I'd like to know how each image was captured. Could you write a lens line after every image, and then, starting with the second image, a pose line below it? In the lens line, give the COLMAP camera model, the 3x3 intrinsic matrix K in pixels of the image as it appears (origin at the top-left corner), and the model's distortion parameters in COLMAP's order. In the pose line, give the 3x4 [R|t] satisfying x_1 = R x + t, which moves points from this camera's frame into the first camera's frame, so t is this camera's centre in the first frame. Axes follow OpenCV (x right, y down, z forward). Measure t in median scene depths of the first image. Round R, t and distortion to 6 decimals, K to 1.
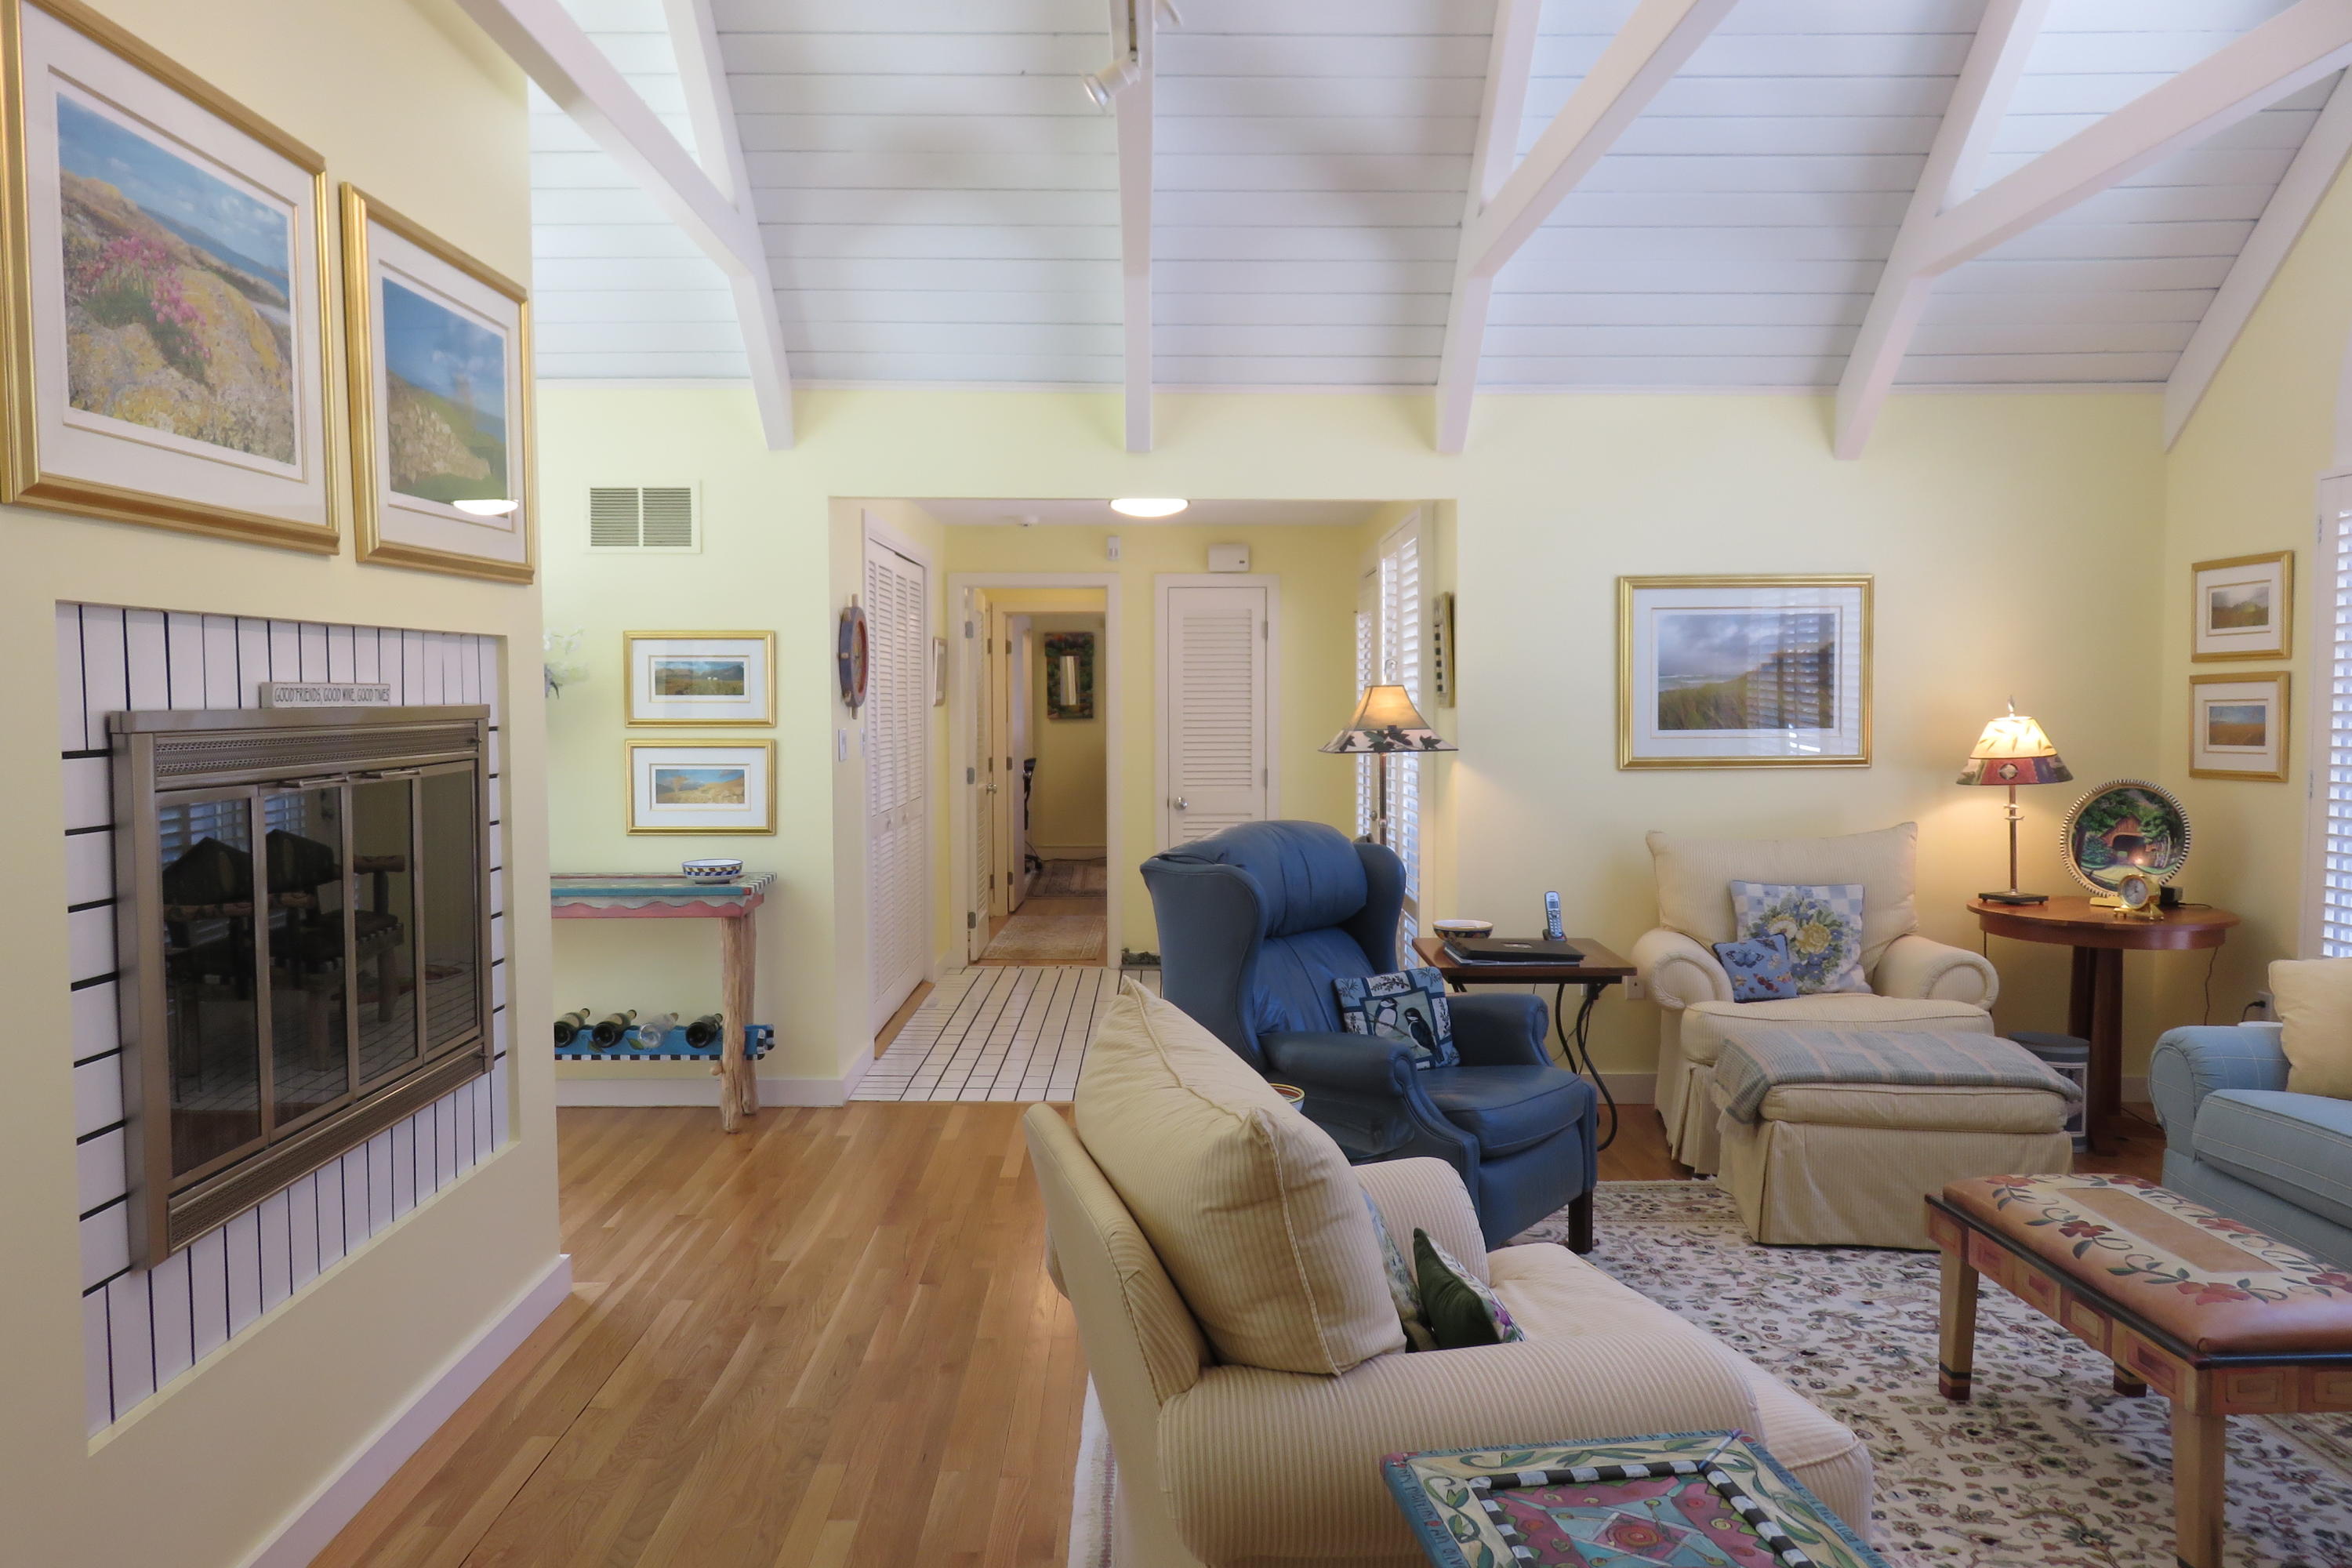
lens RADIAL K [[1766.5, 0, 1189.4], [0, 1766.5, 781.6], [0, 0, 1]] dist [-0.009047, 0.000230]
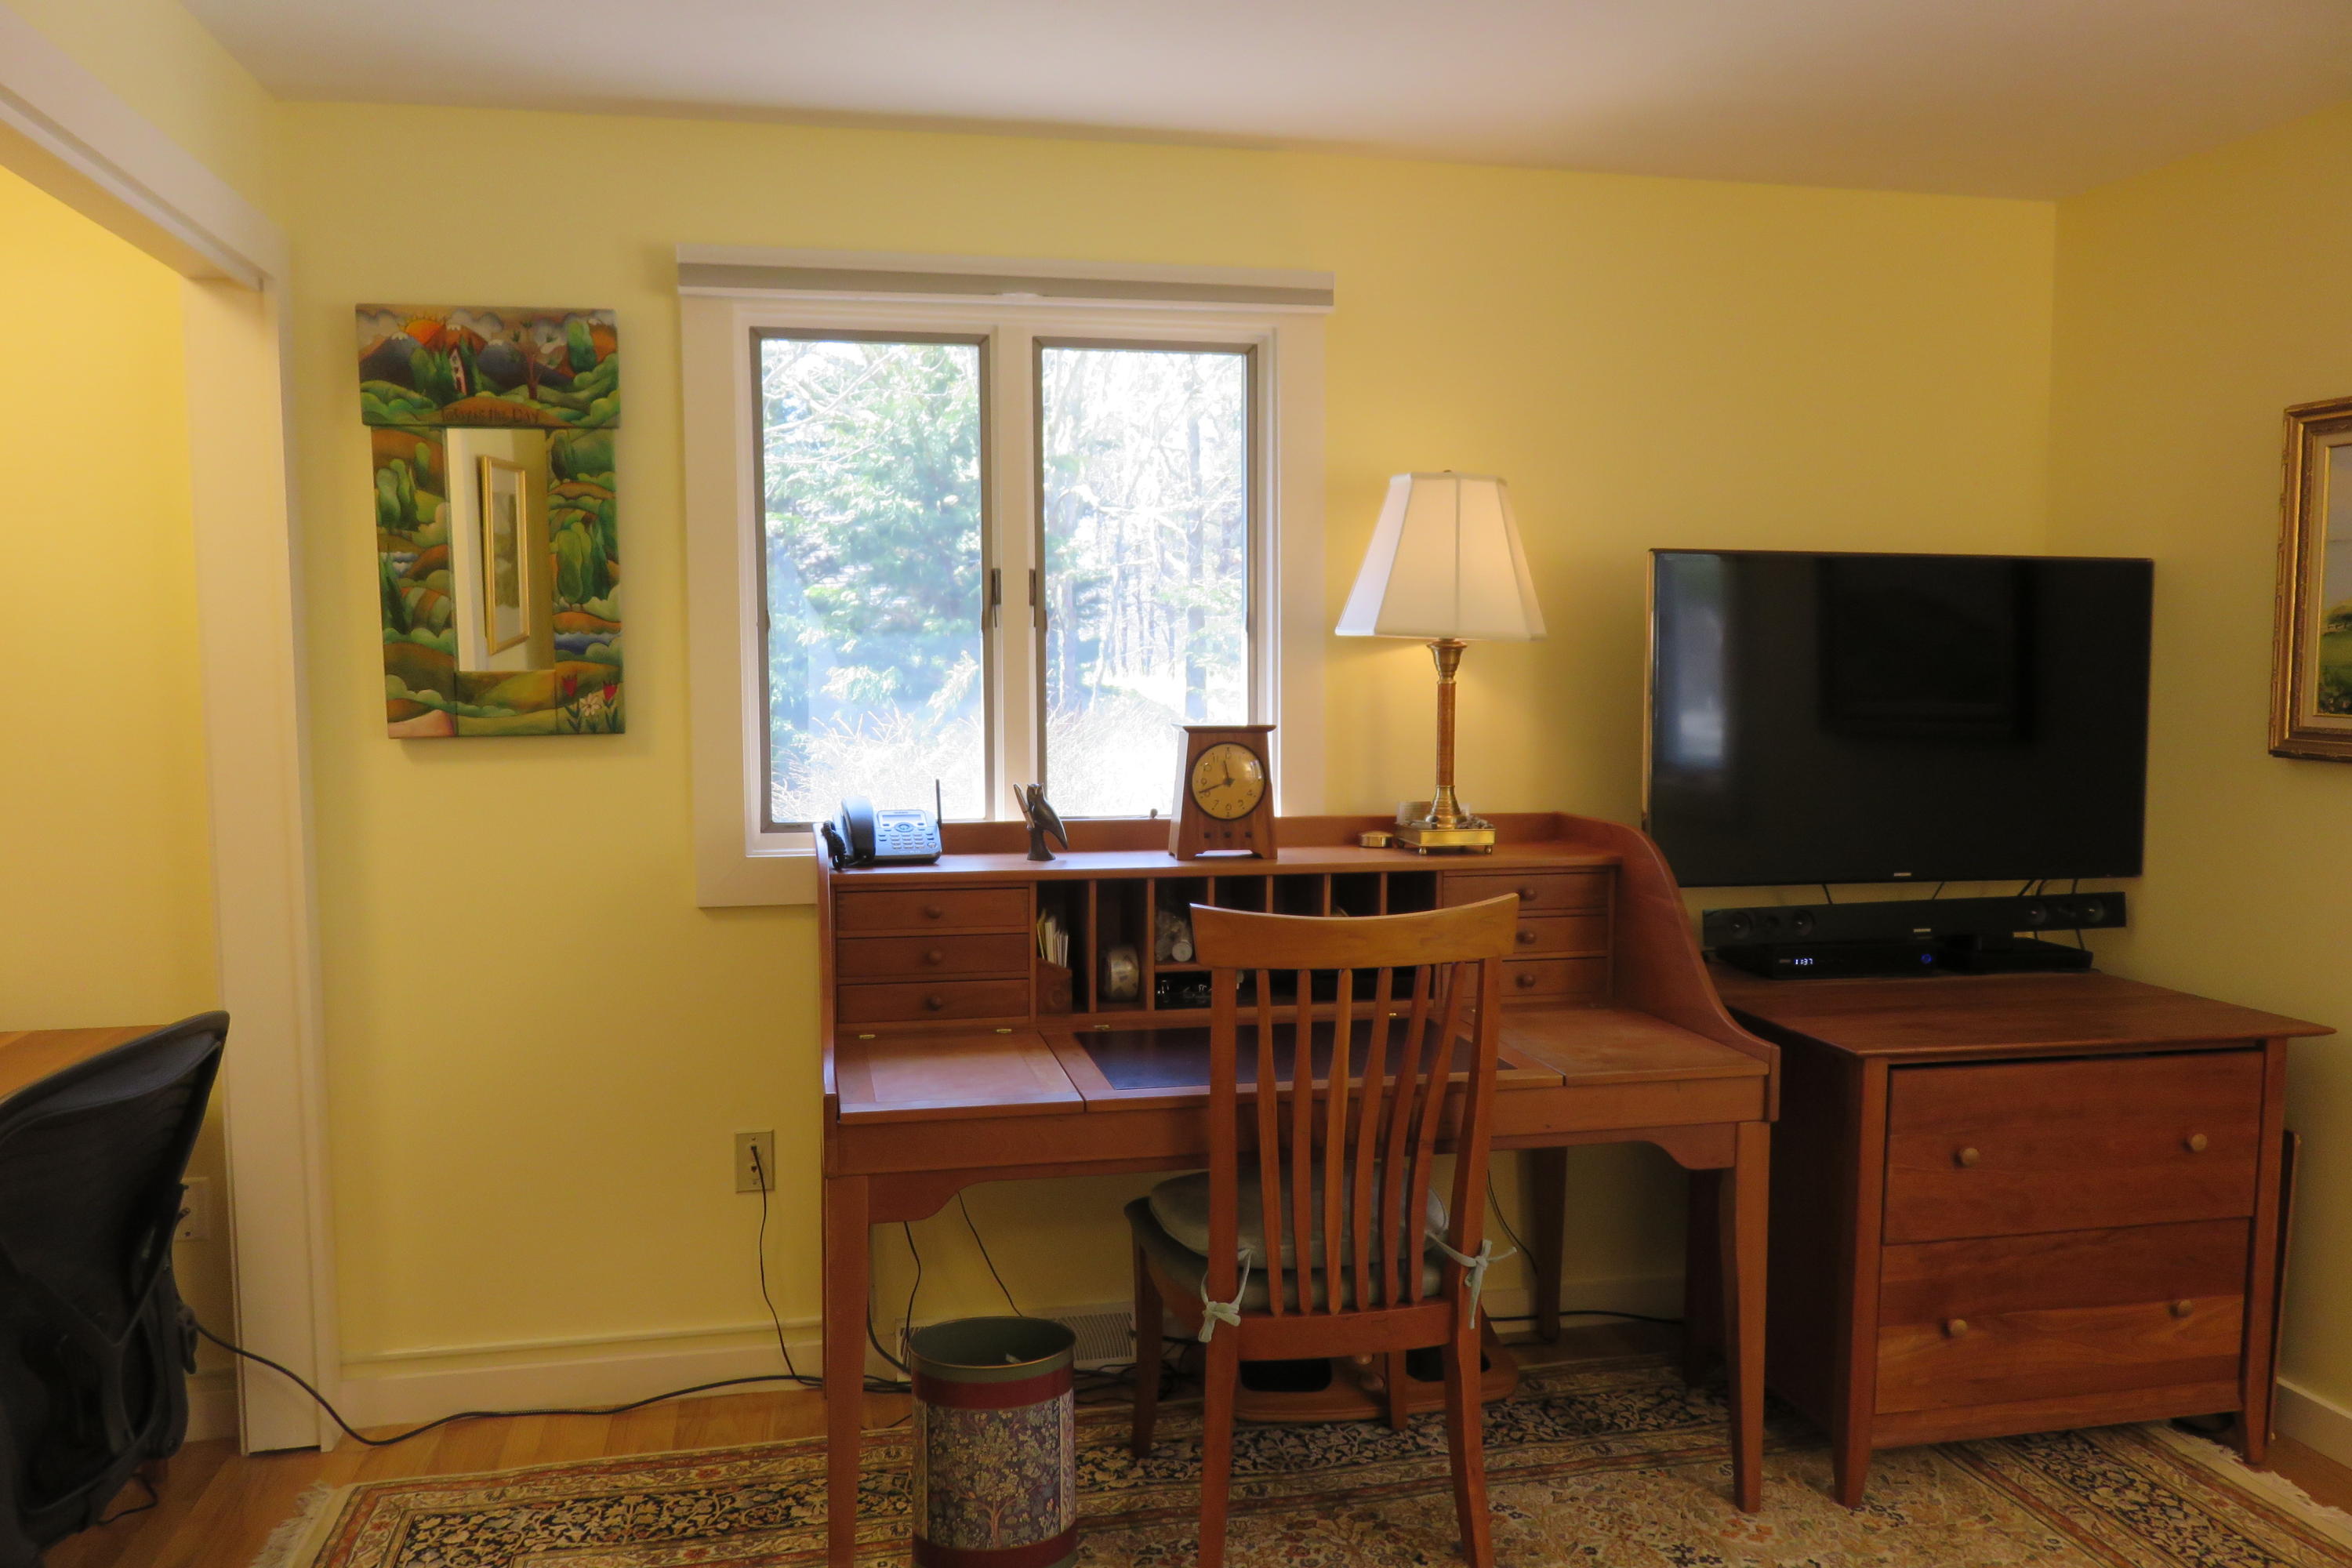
lens RADIAL K [[1765.3, 0, 1176.0], [0, 1765.3, 784.0], [0, 0, 1]] dist [-0.000775, -0.000432]
pose [[0.981818, -0.015117, 0.189222, -0.074996], [0.010163, 0.999580, 0.027126, -0.086592], [-0.189553, -0.024709, 0.981560, 1.943076]]
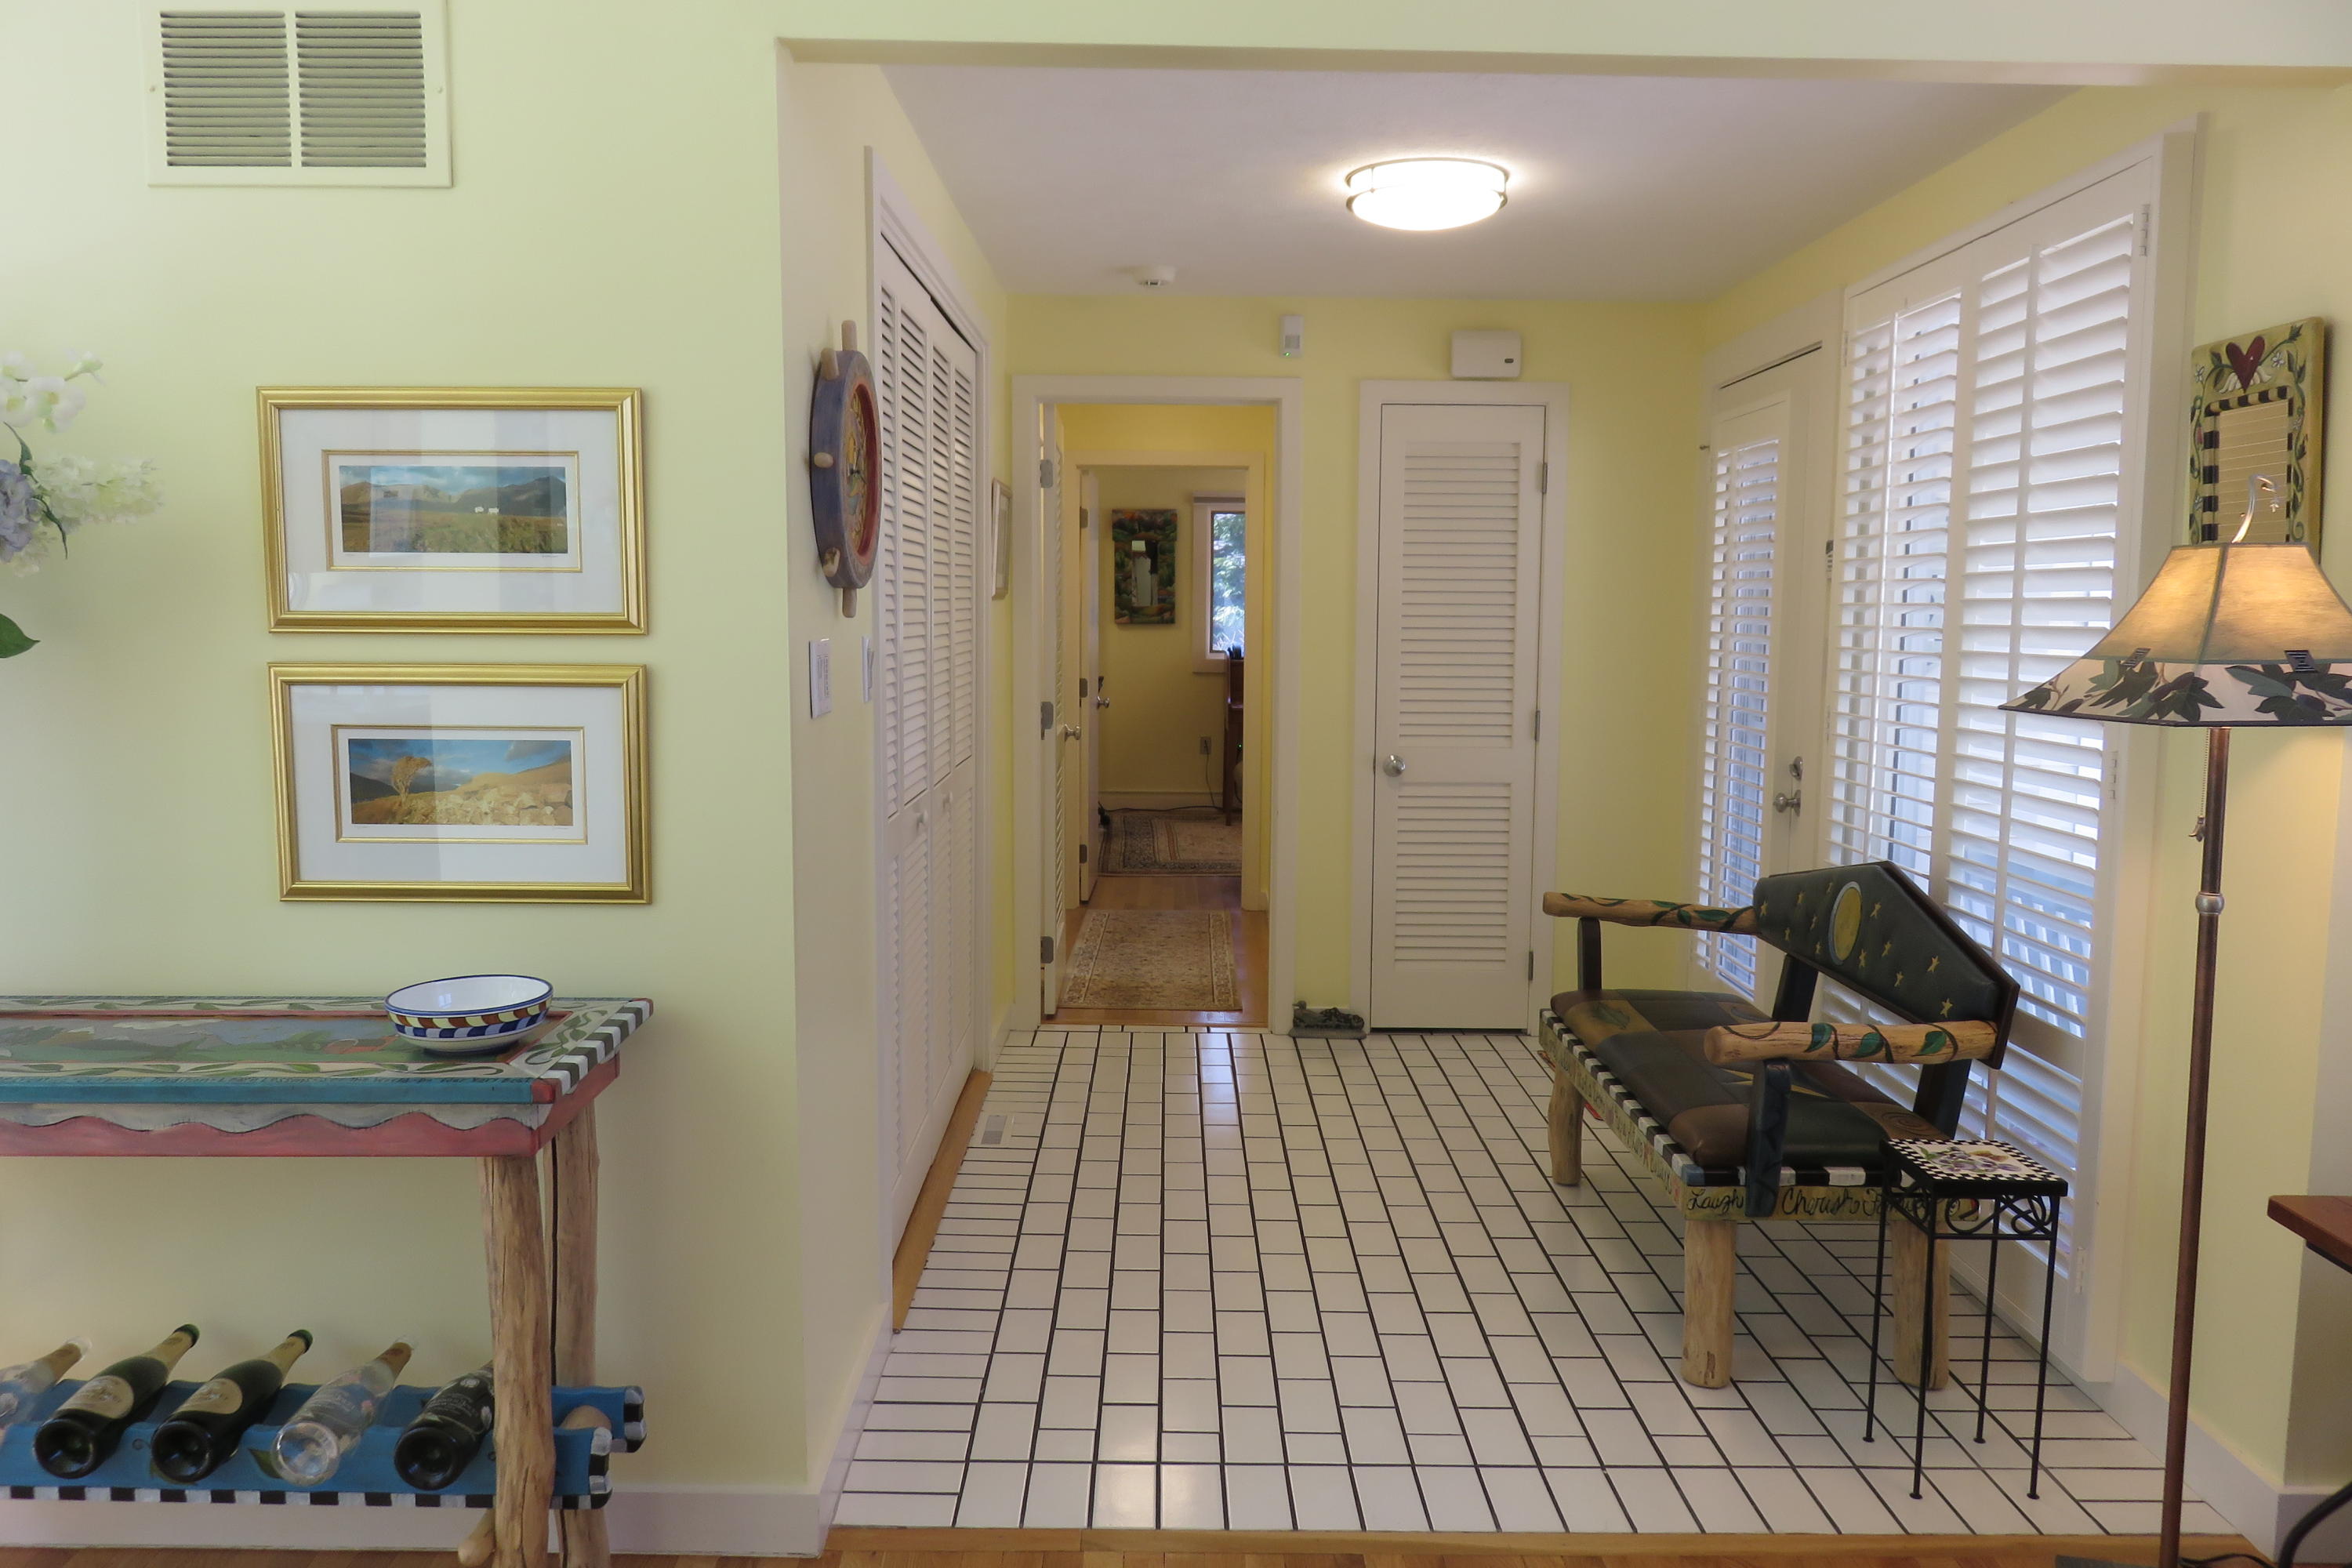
lens RADIAL K [[1715.9, 0, 1165.5], [0, 1715.9, 788.5], [0, 0, 1]] dist [-0.006237, -0.002512]
pose [[0.999837, 0.012047, -0.013485, -0.117959], [-0.011228, 0.998183, 0.059206, -0.021565], [0.014173, -0.059045, 0.998155, 0.644908]]
